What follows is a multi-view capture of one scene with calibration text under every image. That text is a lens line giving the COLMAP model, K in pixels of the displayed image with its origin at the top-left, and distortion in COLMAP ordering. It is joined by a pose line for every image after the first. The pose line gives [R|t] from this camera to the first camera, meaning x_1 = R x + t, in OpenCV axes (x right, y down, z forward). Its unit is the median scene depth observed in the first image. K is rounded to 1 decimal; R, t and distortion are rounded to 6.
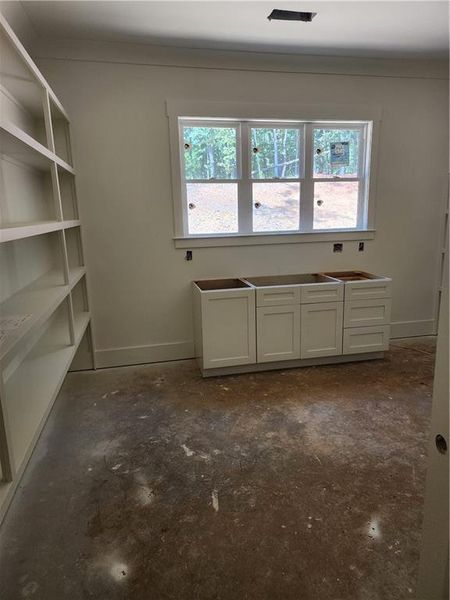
lens RADIAL K [[399.3, 0, 225.0], [0, 399.3, 297.6], [0, 0, 1]] dist [0.085595, -0.077053]
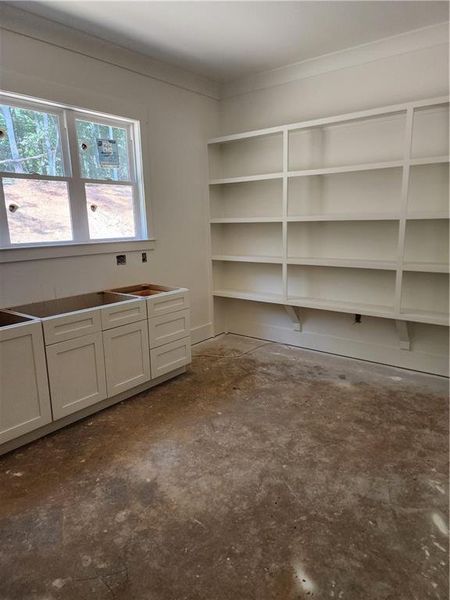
lens RADIAL K [[399.3, 0, 225.0], [0, 399.3, 297.6], [0, 0, 1]] dist [0.085595, -0.077053]
pose [[0.767826, -0.118617, 0.629582, -0.119933], [0.139203, 0.990122, 0.016775, -0.028812], [-0.625352, 0.074760, 0.776753, 0.207735]]
